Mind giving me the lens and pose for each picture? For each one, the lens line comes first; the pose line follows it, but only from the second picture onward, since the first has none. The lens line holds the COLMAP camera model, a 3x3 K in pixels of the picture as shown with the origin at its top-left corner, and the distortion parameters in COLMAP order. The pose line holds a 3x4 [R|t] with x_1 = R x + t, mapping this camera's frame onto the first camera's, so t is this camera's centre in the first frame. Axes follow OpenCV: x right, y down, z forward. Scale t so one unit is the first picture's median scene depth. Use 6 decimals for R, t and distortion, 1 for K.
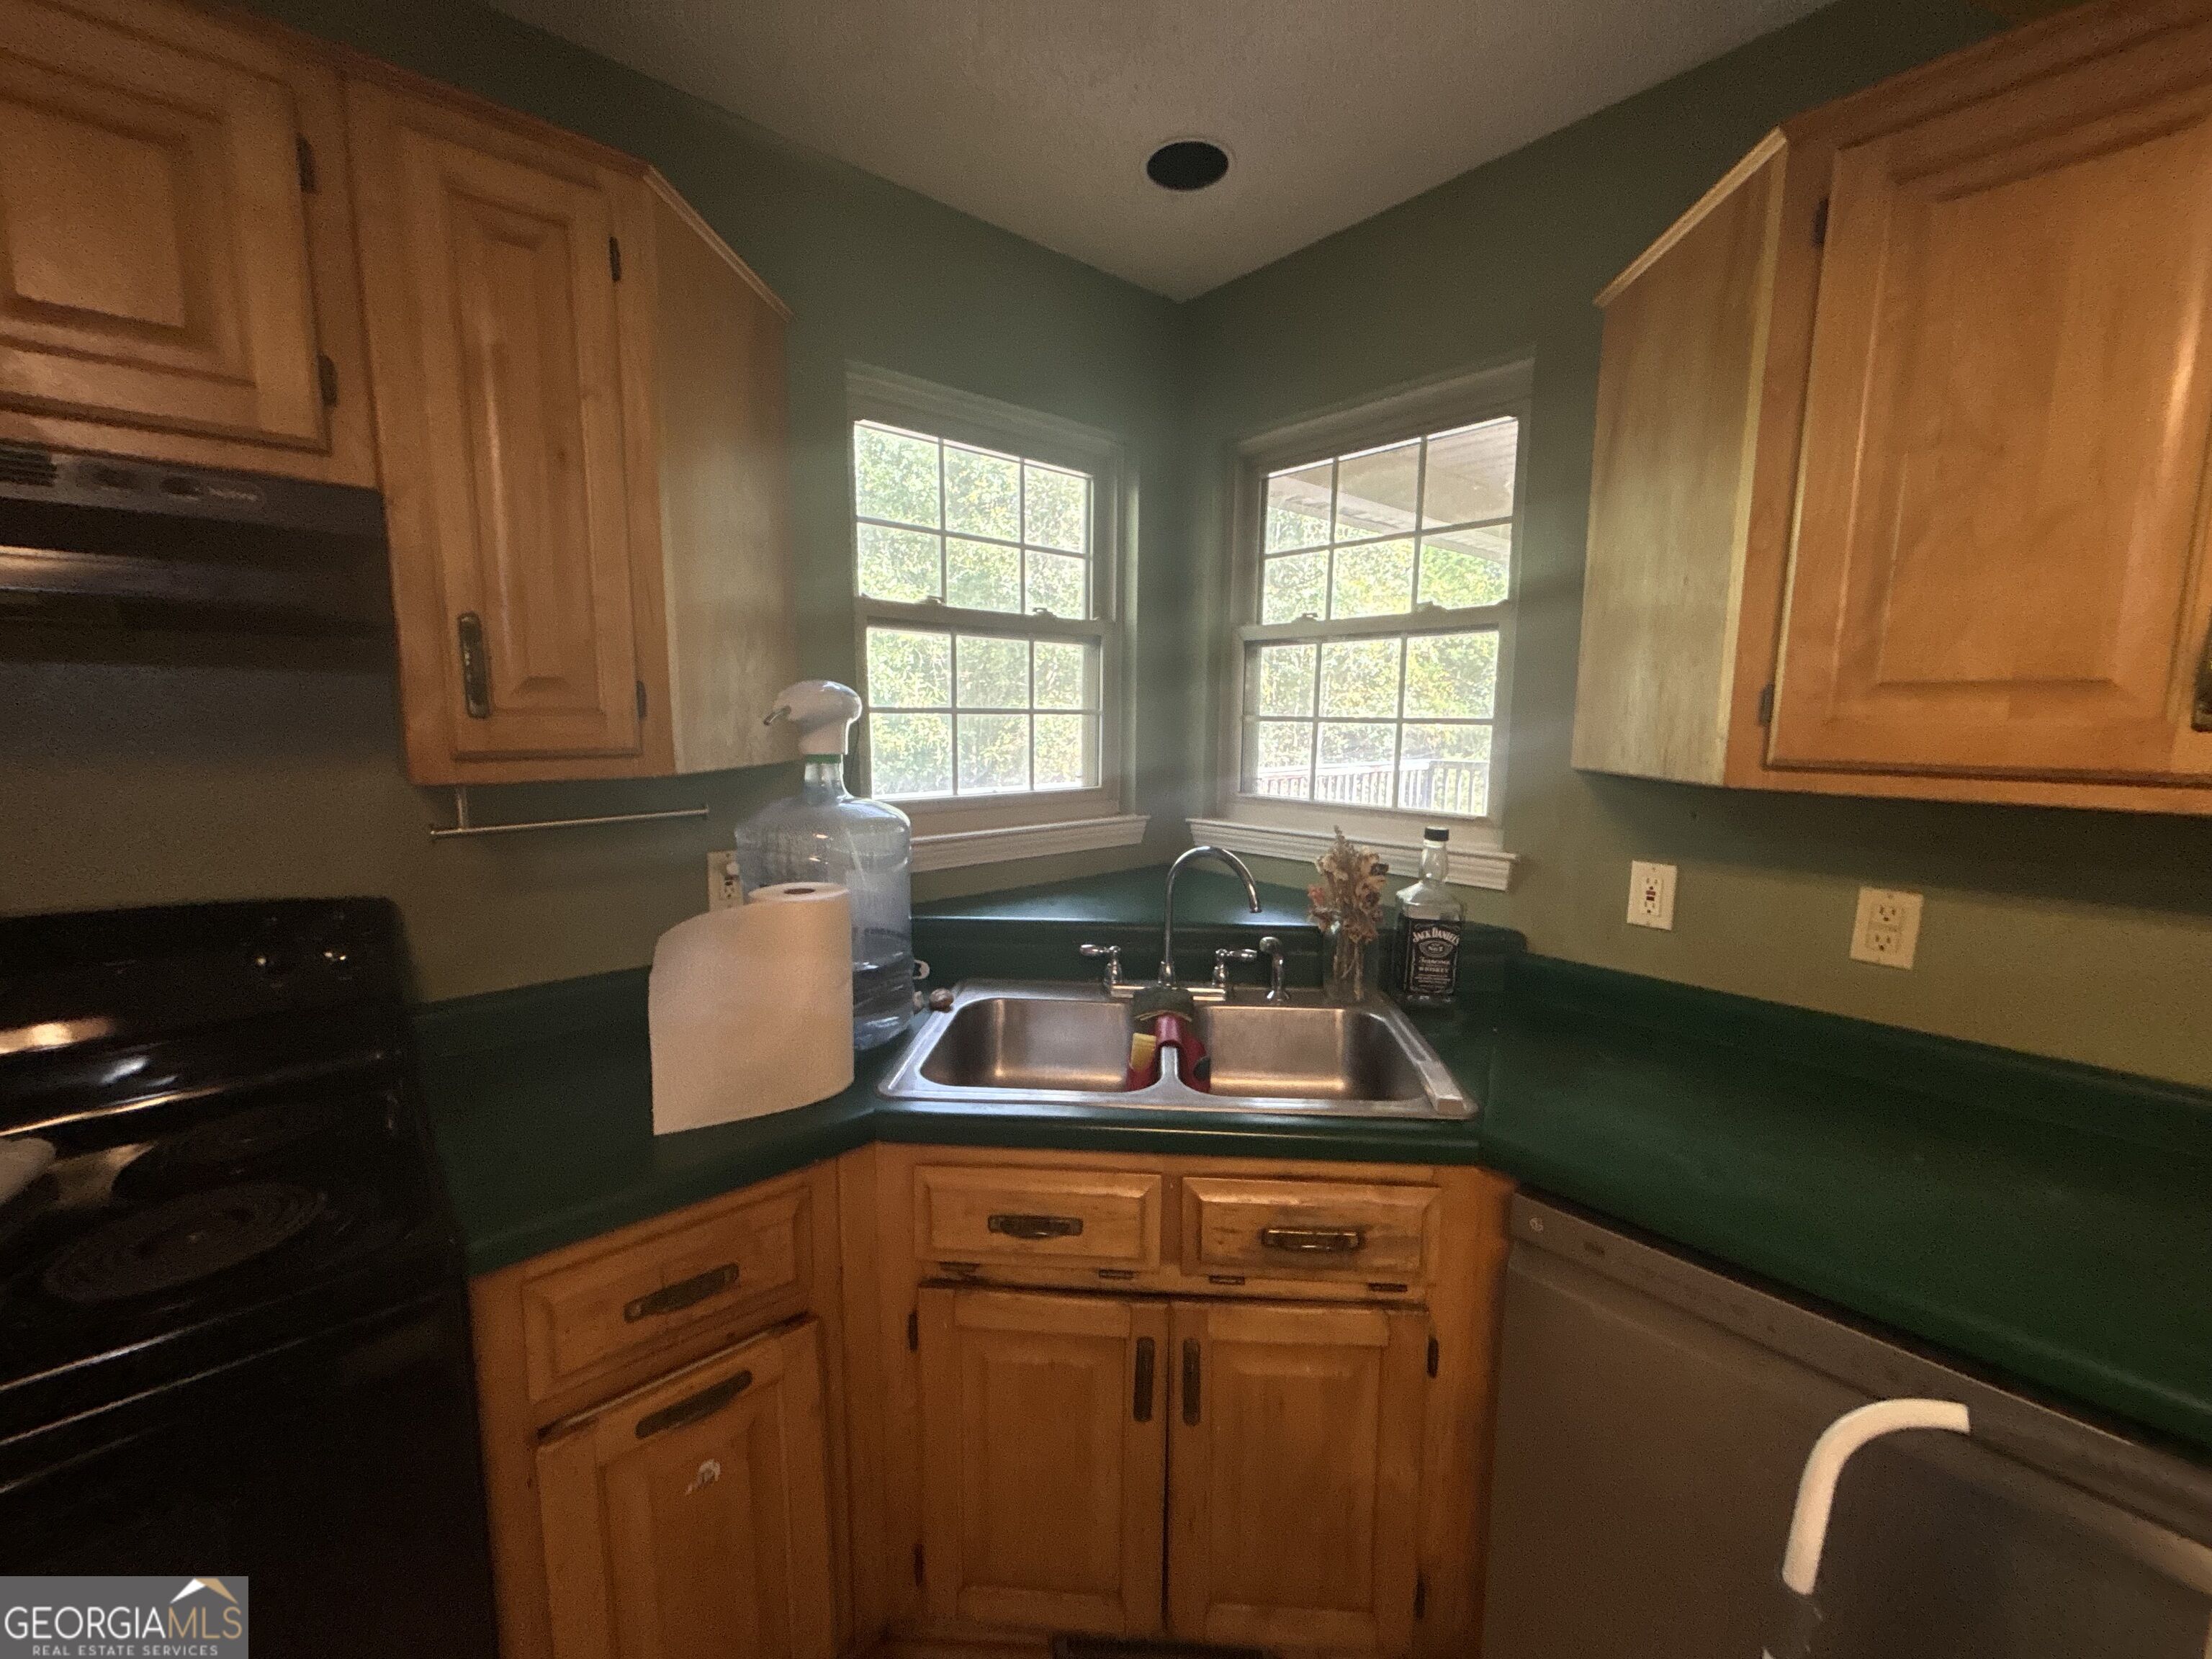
lens RADIAL K [[882.0, 0, 1108.8], [0, 882.0, 833.8], [0, 0, 1]] dist [0.000416, 0.000108]
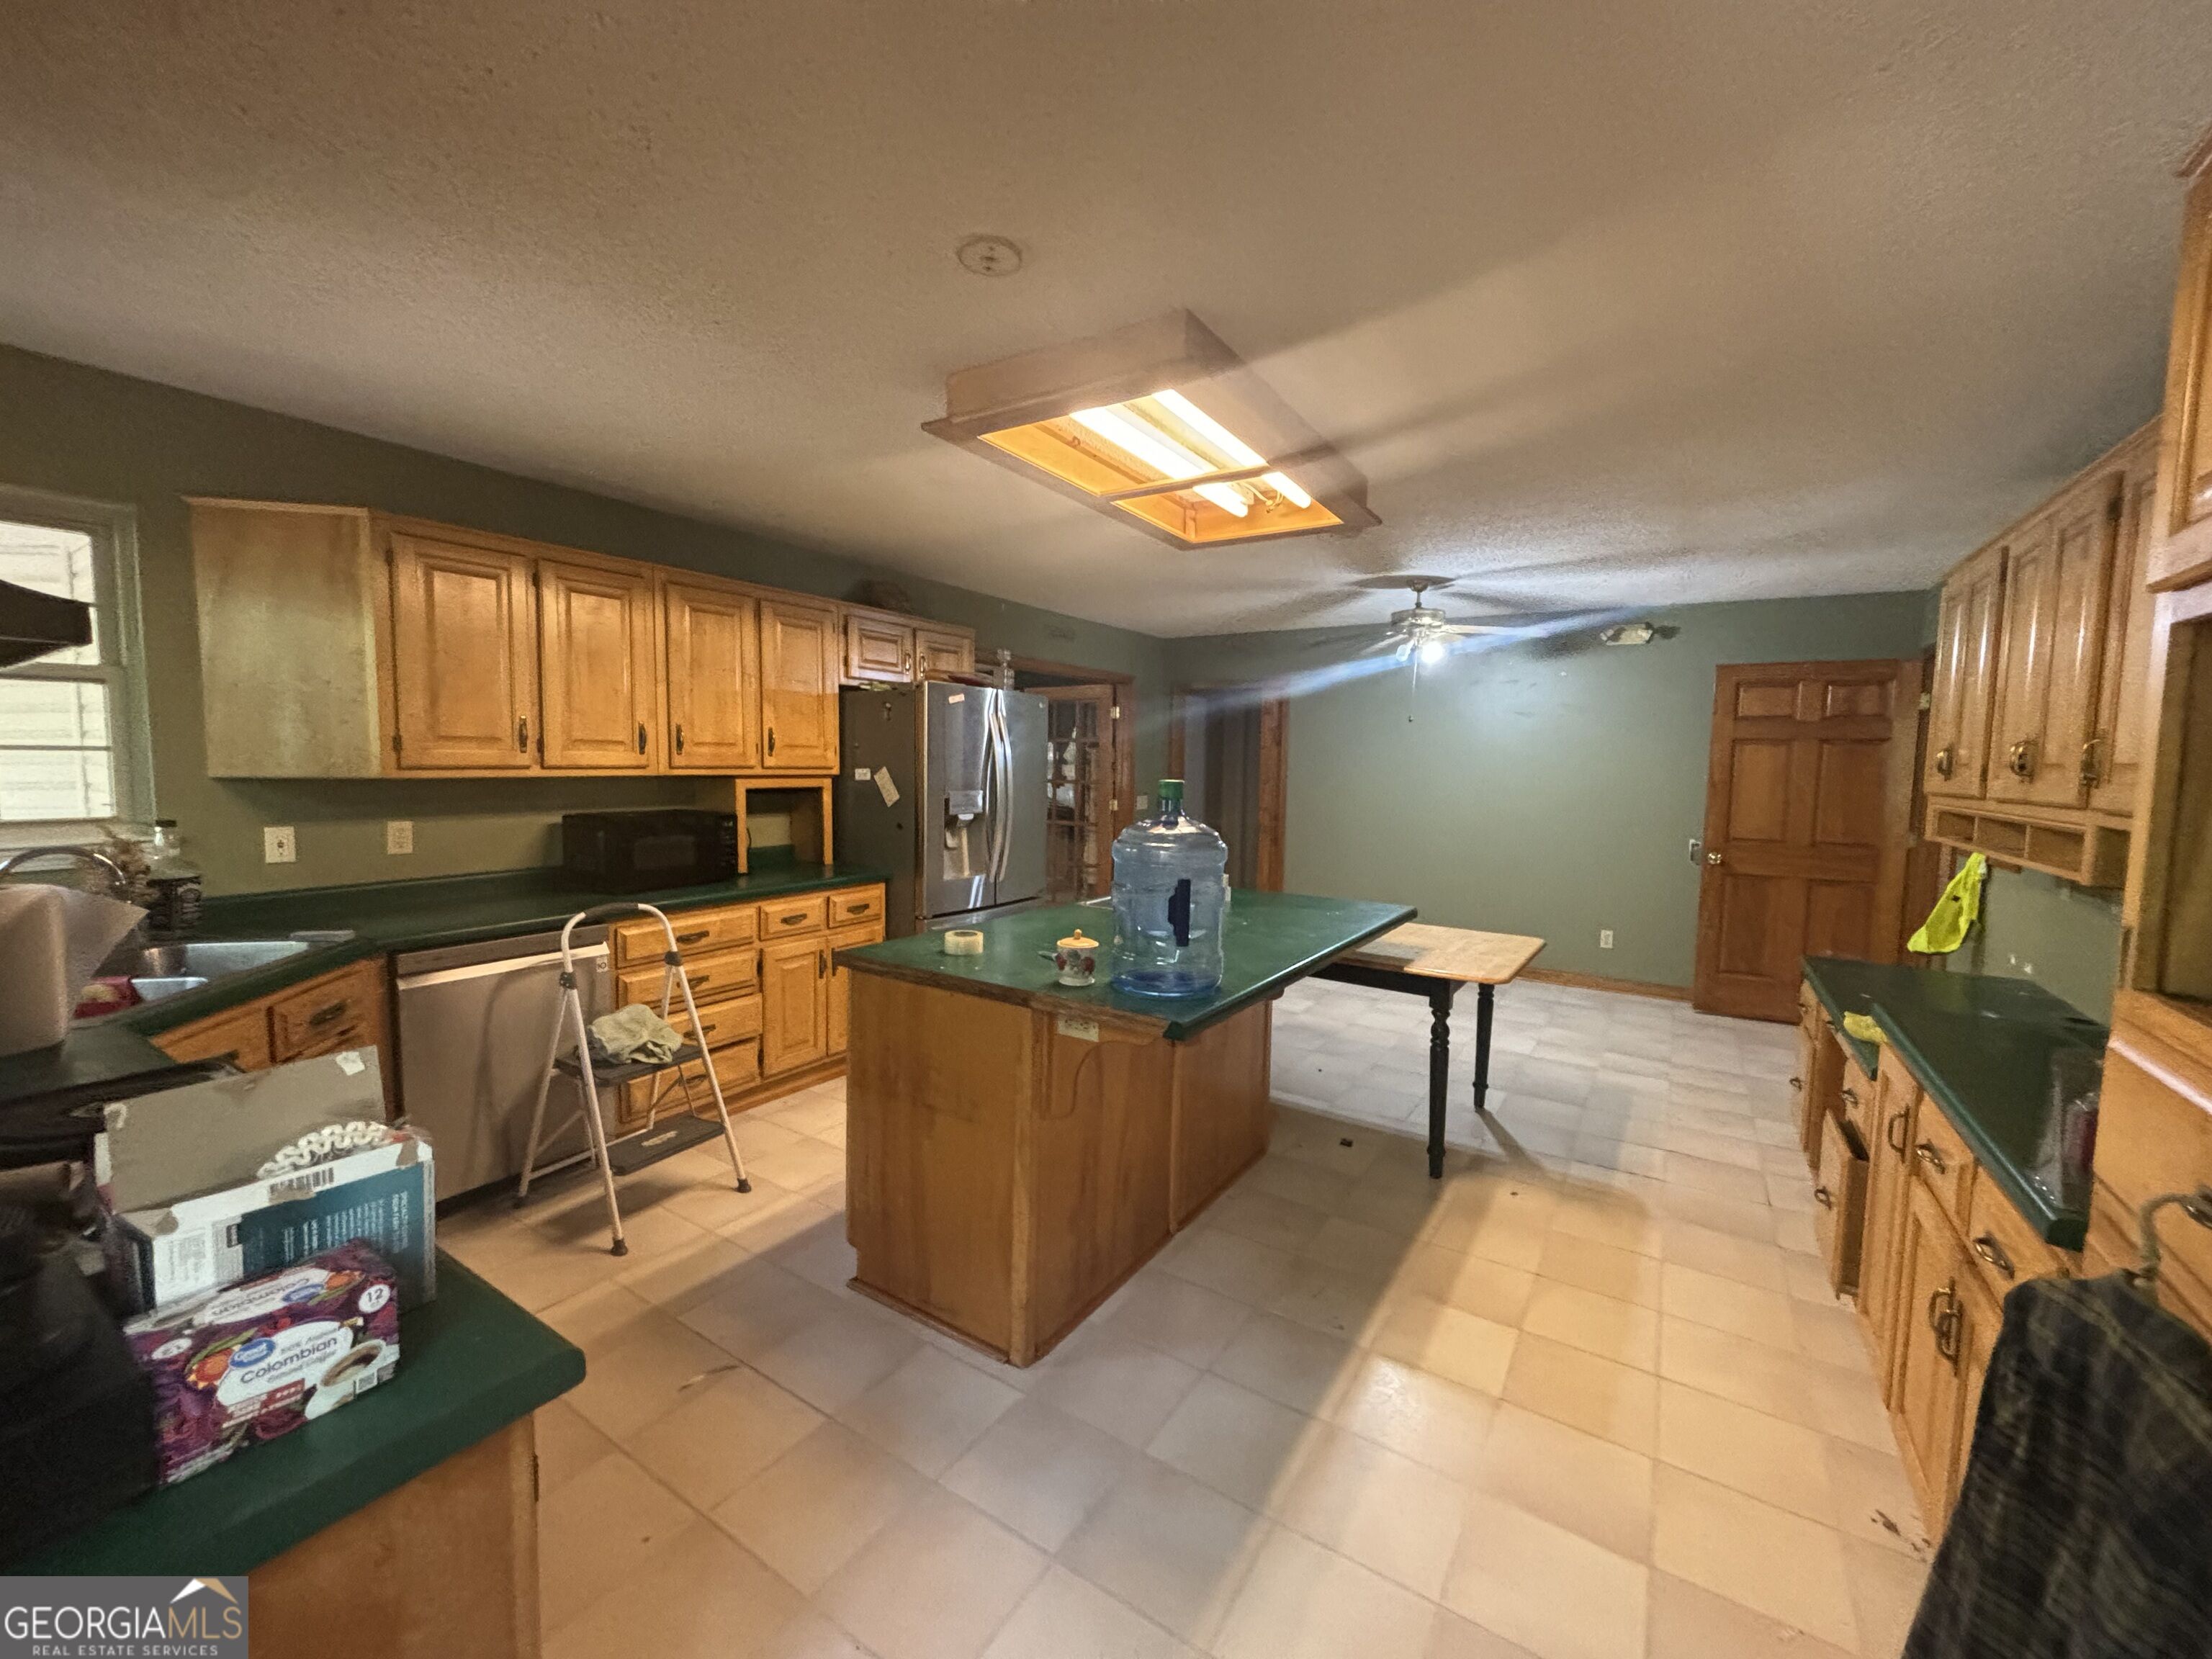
lens RADIAL K [[882.0, 0, 1105.8], [0, 882.0, 824.6], [0, 0, 1]] dist [0.000416, 0.000108]
pose [[-0.253149, -0.092433, 0.963001, -1.931327], [0.111968, 0.985936, 0.124068, -0.006736], [-0.960926, 0.139233, -0.239239, -0.238295]]
